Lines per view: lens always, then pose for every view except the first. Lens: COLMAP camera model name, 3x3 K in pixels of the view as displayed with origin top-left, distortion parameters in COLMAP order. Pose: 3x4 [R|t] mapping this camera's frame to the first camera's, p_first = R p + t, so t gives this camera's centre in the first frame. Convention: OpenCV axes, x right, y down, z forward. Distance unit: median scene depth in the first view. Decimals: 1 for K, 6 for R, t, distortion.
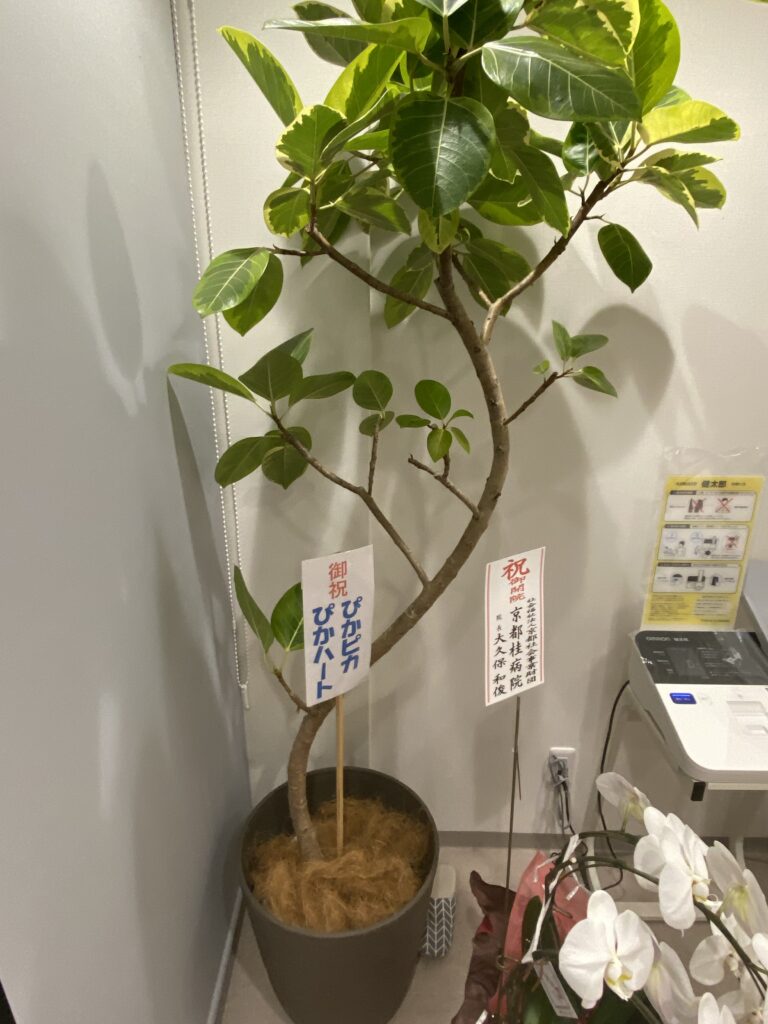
lens RADIAL K [[567.0, 0, 383.2], [0, 567.0, 511.4], [0, 0, 1]] dist [0.007487, -0.000900]
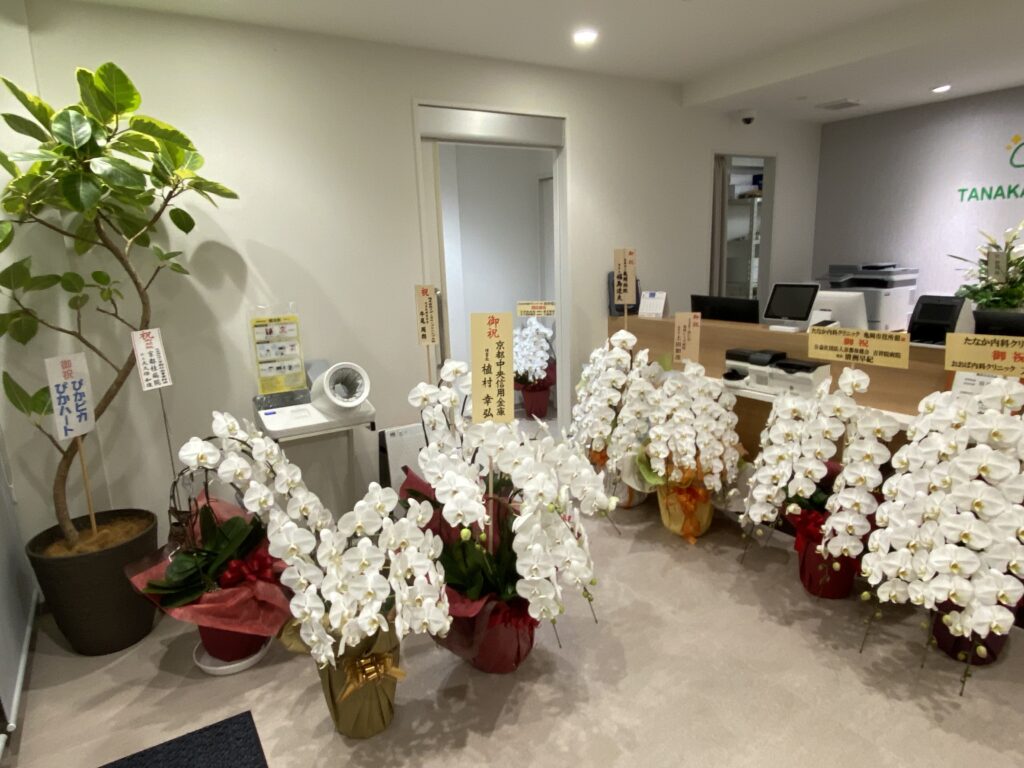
lens RADIAL K [[603.3, 0, 511.2], [0, 603.3, 388.0], [0, 0, 1]] dist [-0.018666, -0.001464]
pose [[0.828537, -0.152945, 0.538641, 0.075660], [0.220993, 0.973200, -0.063593, 0.644629], [-0.514479, 0.171725, 0.840132, -1.563457]]
